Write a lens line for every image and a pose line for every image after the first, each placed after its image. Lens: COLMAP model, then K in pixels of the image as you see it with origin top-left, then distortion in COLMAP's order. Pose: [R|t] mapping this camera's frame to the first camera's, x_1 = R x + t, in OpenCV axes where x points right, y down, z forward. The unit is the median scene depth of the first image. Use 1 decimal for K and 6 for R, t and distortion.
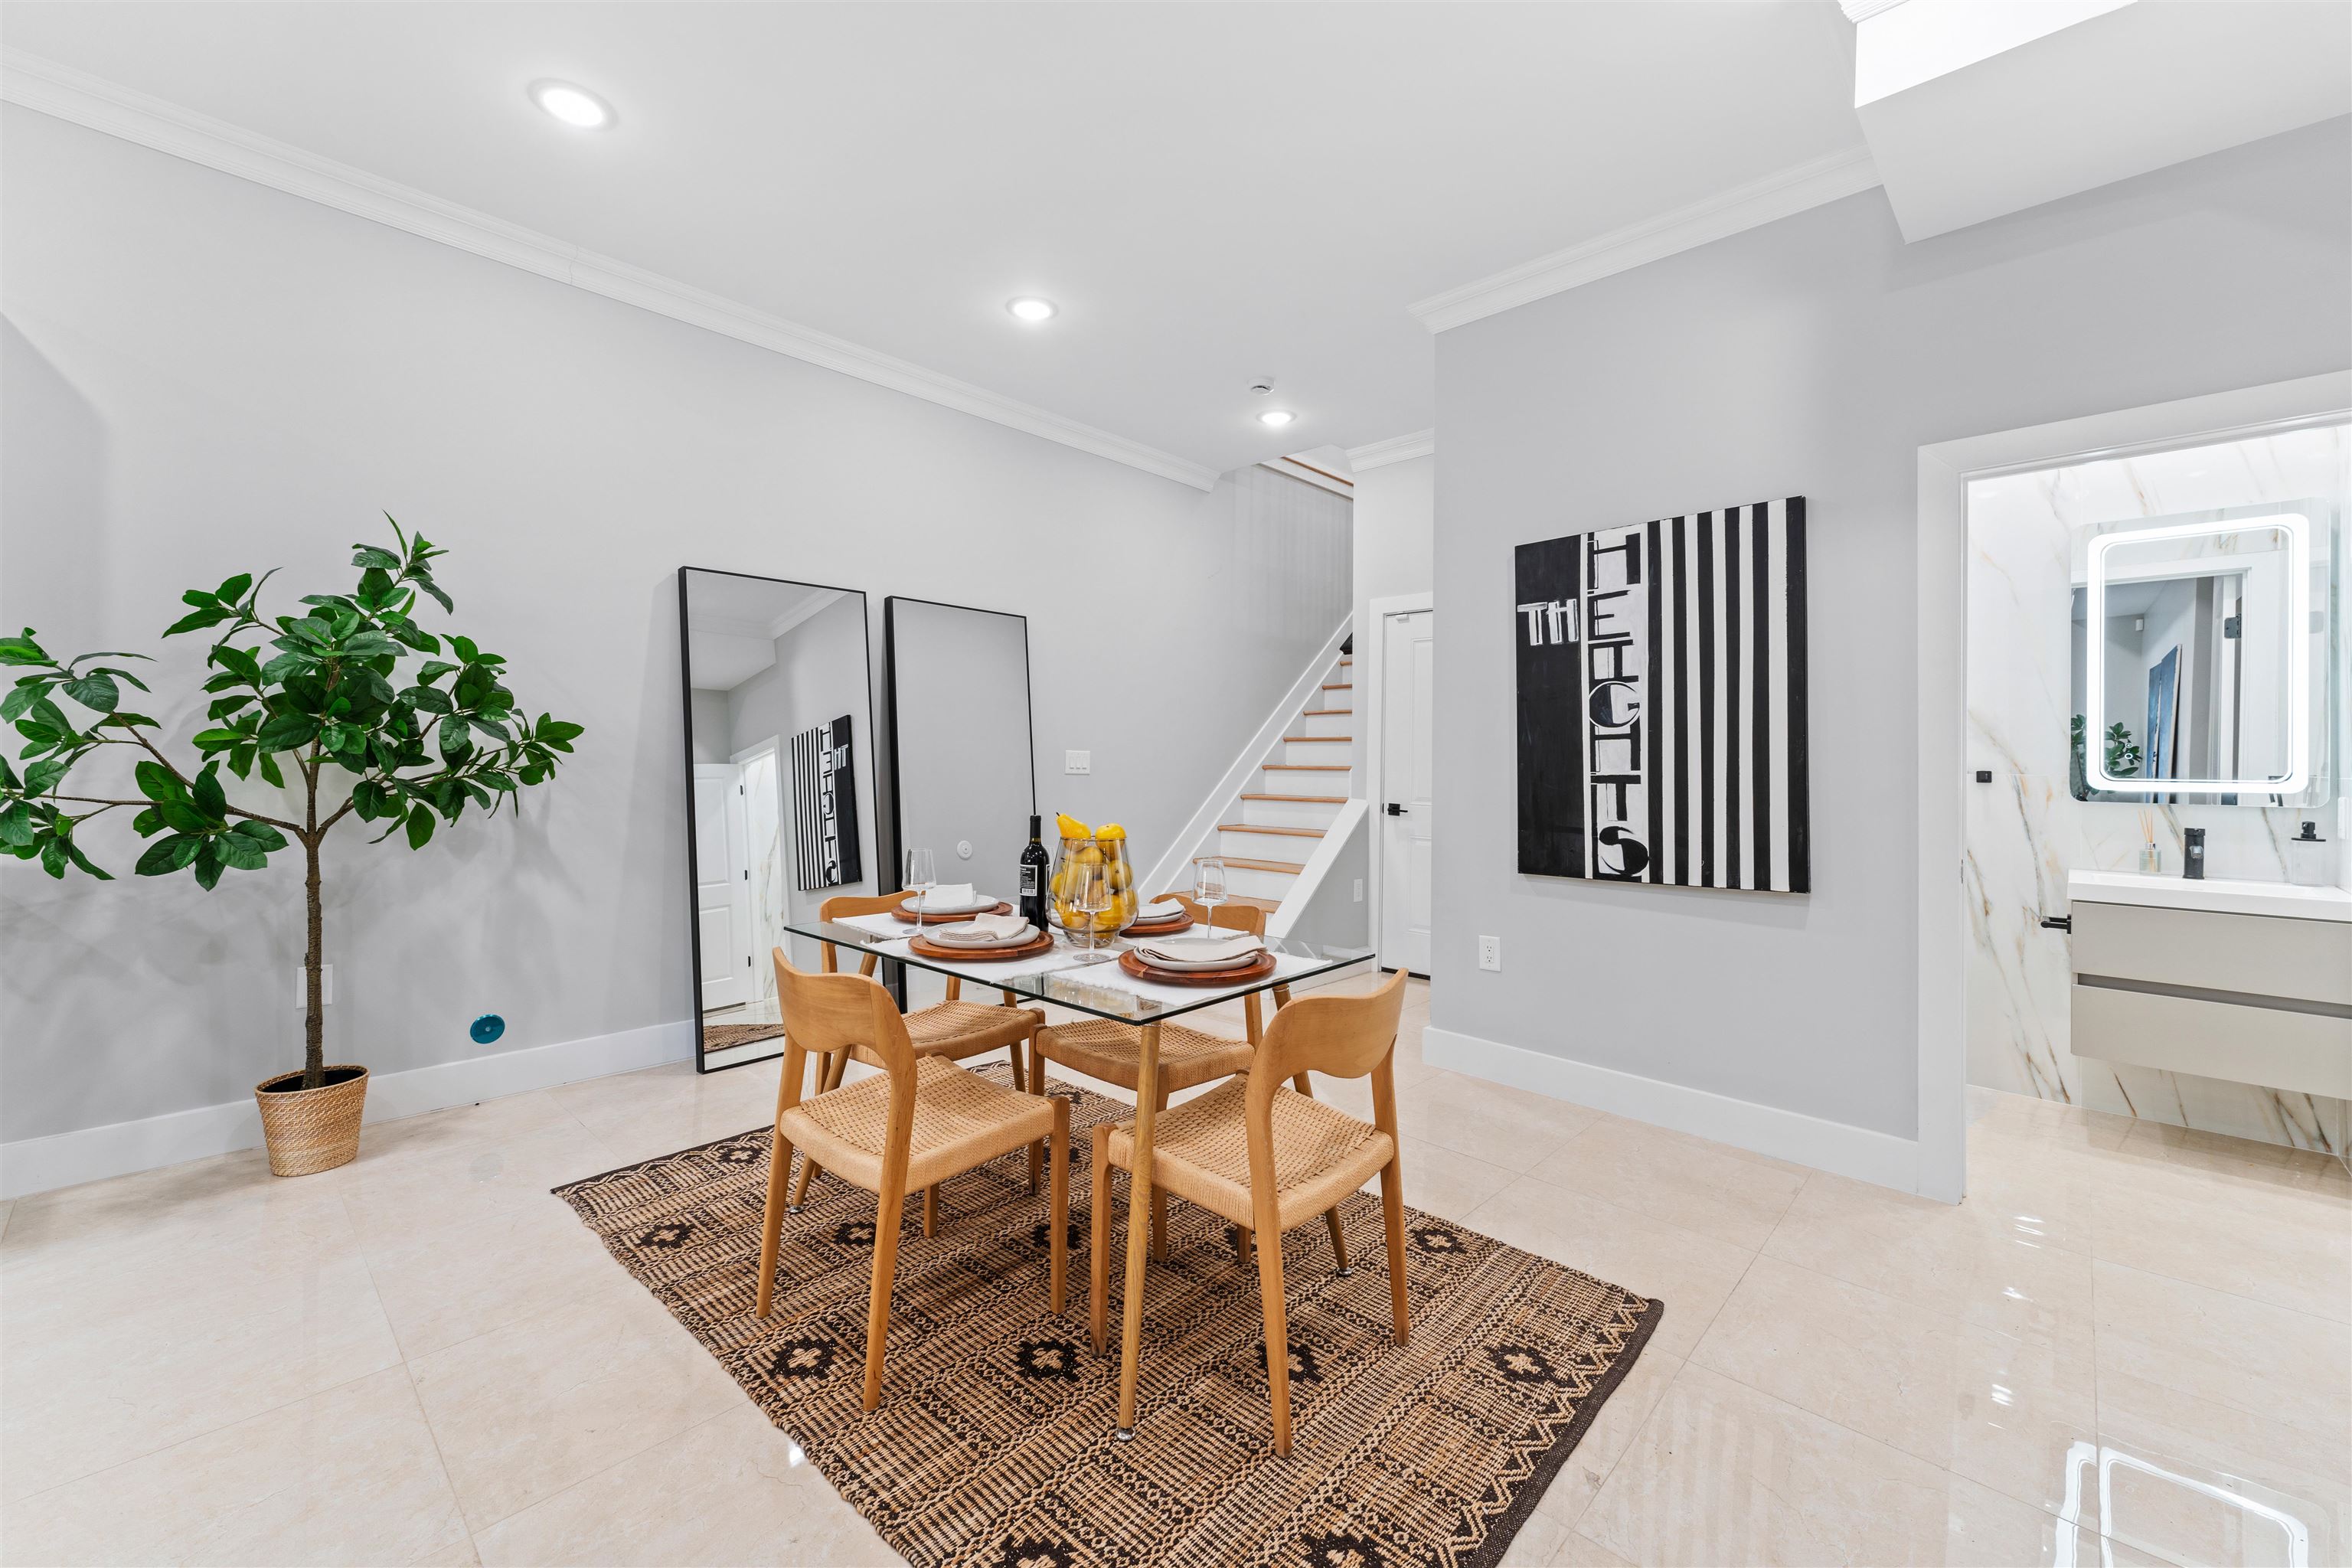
lens RADIAL K [[935.8, 0, 1178.5], [0, 935.8, 762.3], [0, 0, 1]] dist [0.001593, 0.000213]
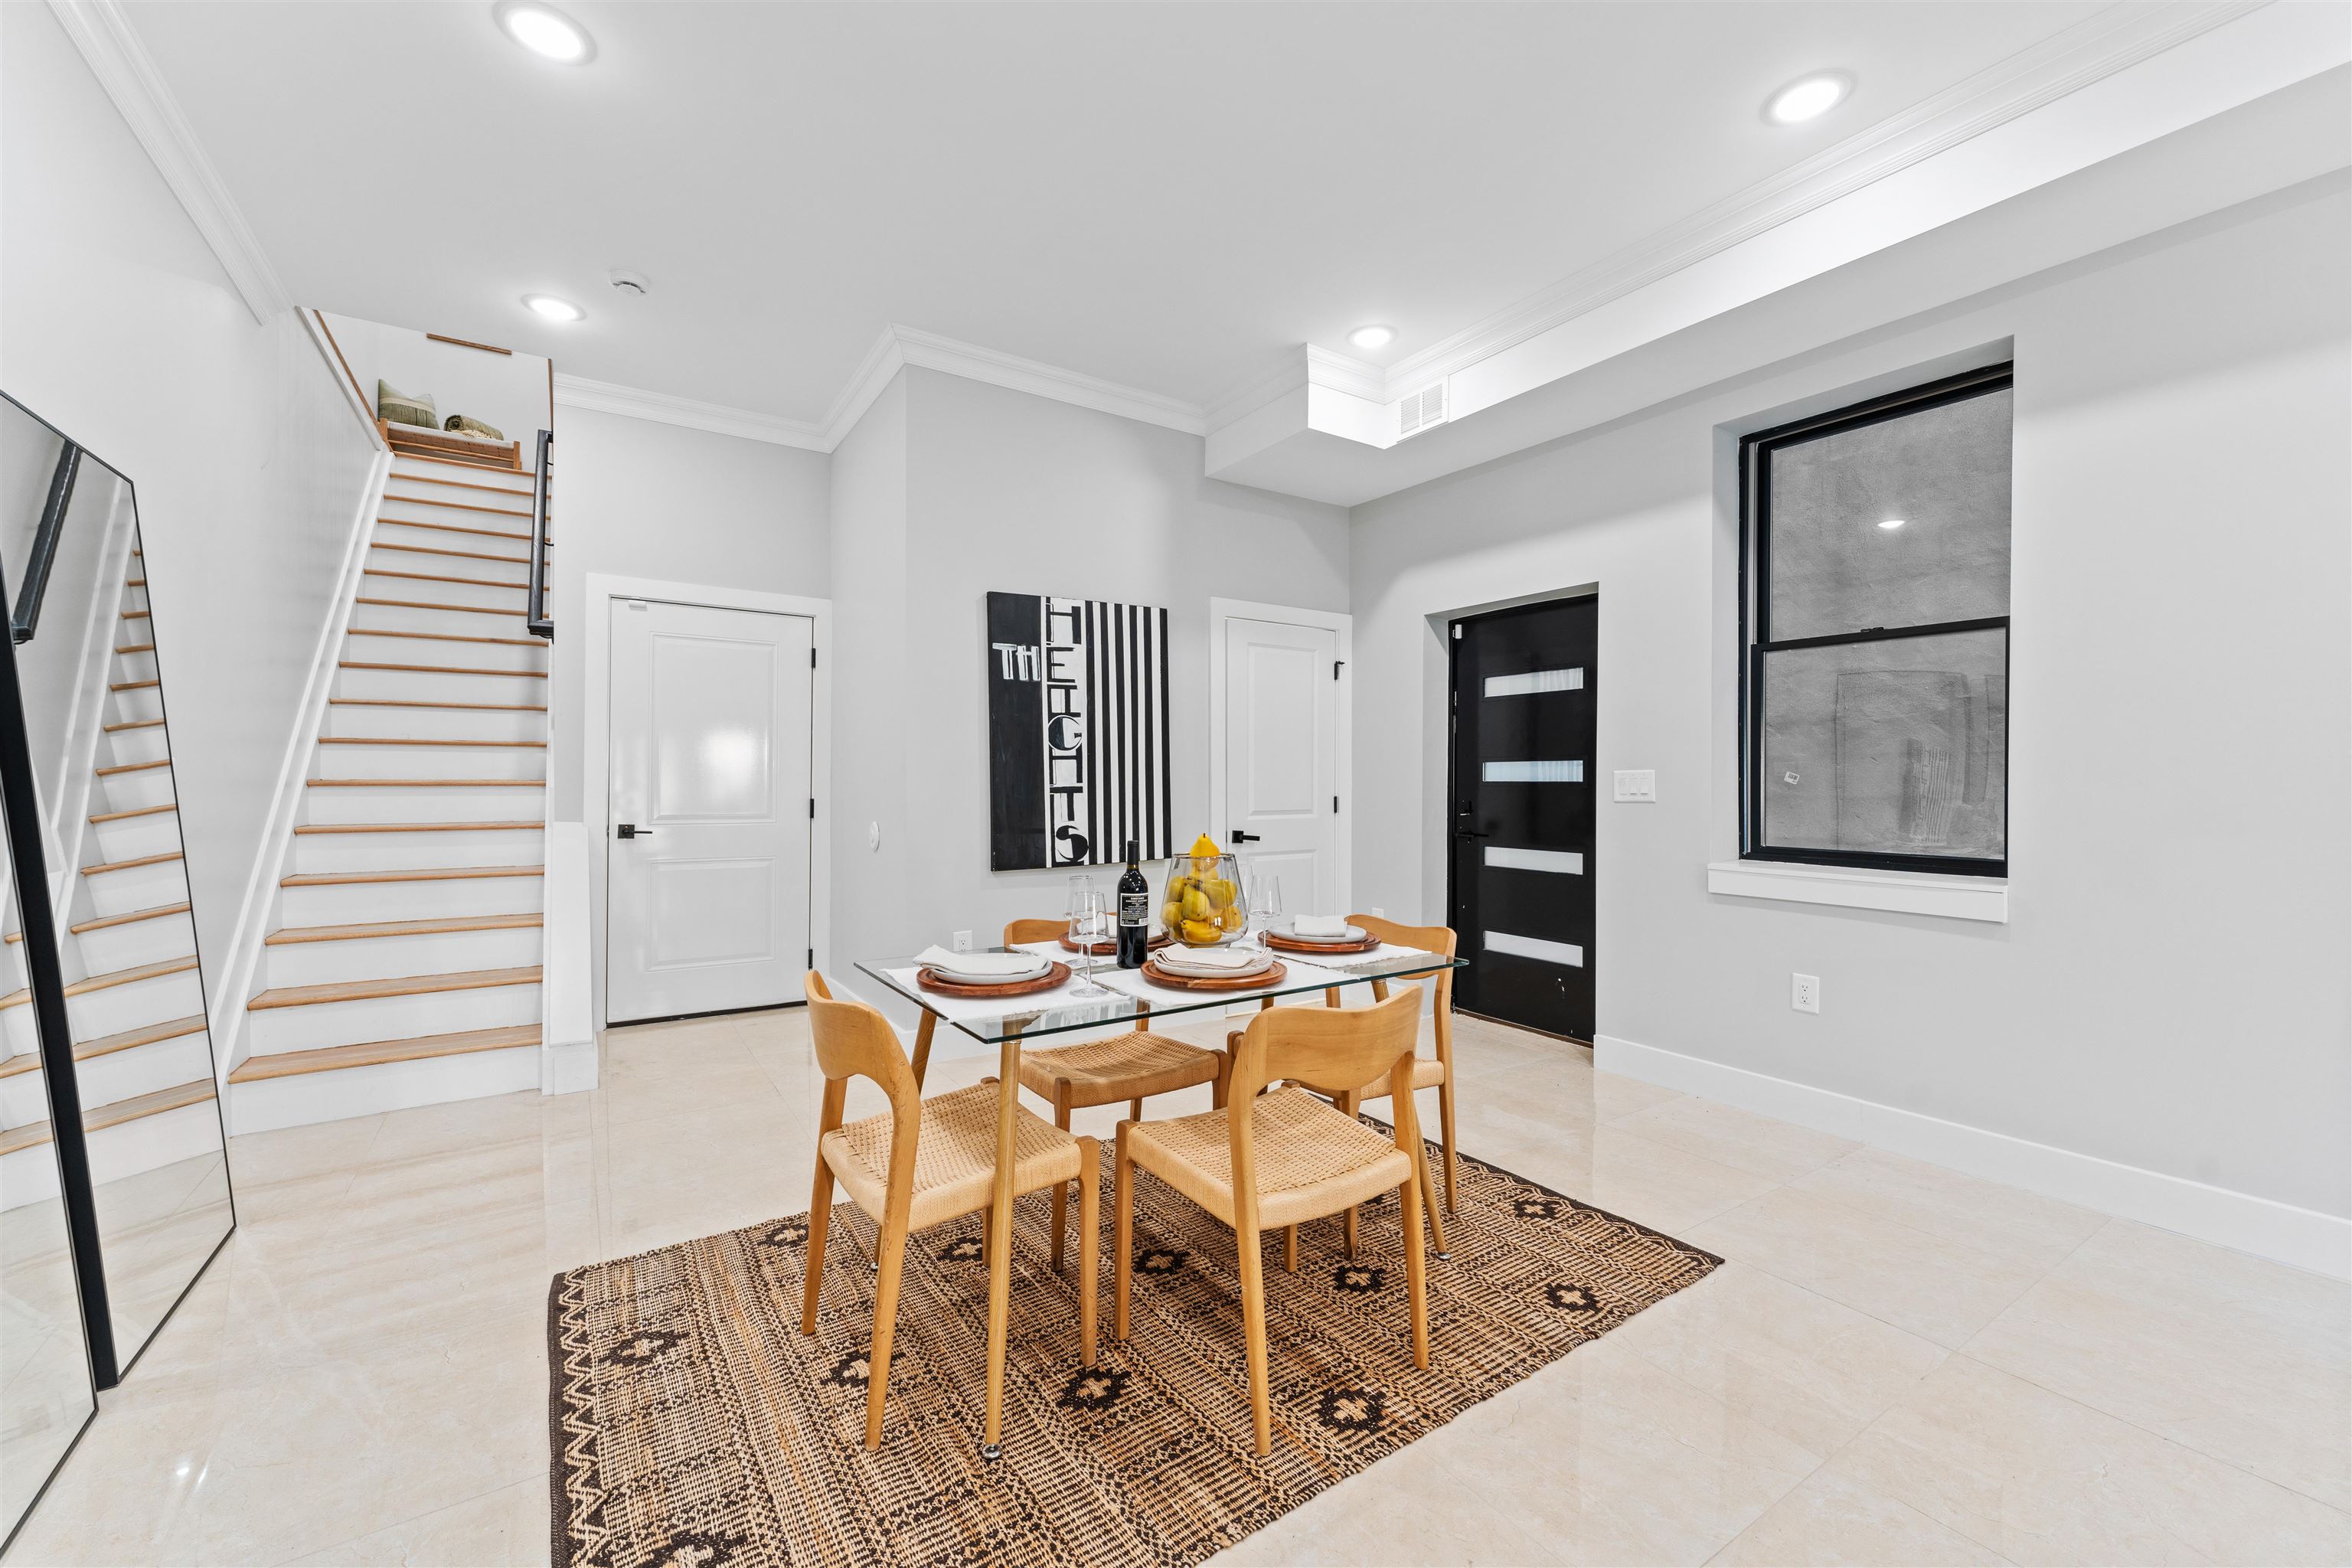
lens RADIAL K [[933.0, 0, 1176.0], [0, 933.0, 784.0], [0, 0, 1]] dist [0.015234, 0.000136]
pose [[0.239255, -0.014605, 0.970847, -0.768108], [-0.002507, 0.999874, 0.015660, -0.010997], [-0.970953, -0.006180, 0.239189, 0.532514]]
